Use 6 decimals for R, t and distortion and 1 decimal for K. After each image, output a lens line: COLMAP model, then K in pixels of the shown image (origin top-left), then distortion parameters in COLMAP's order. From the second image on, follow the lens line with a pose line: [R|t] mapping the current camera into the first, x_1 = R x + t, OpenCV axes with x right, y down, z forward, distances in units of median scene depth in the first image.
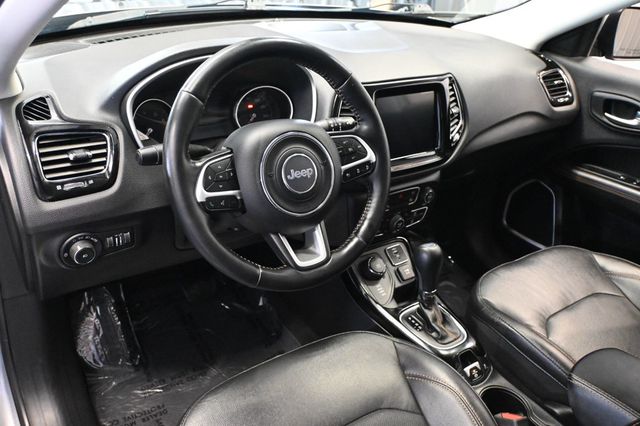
lens RADIAL K [[539.1, 0, 321.5], [0, 539.1, 210.8], [0, 0, 1]] dist [-0.010847, -0.005245]
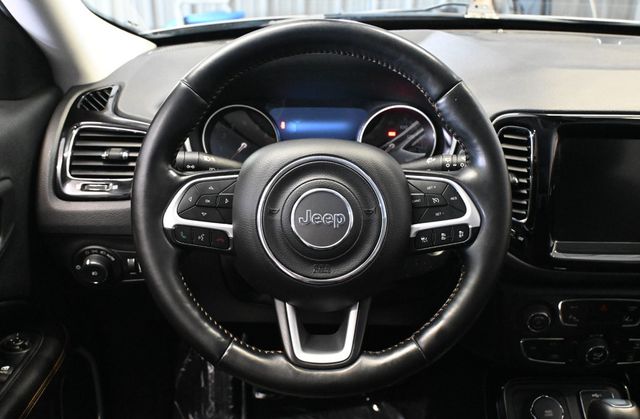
lens RADIAL K [[627.9, 0, 316.7], [0, 627.9, 212.5], [0, 0, 1]] dist [0.017248, 0.000000]
pose [[0.821989, 0.158611, -0.546970, 0.363689], [-0.221732, 0.973781, -0.050842, -0.034884], [0.524565, 0.163072, 0.835607, 0.349261]]
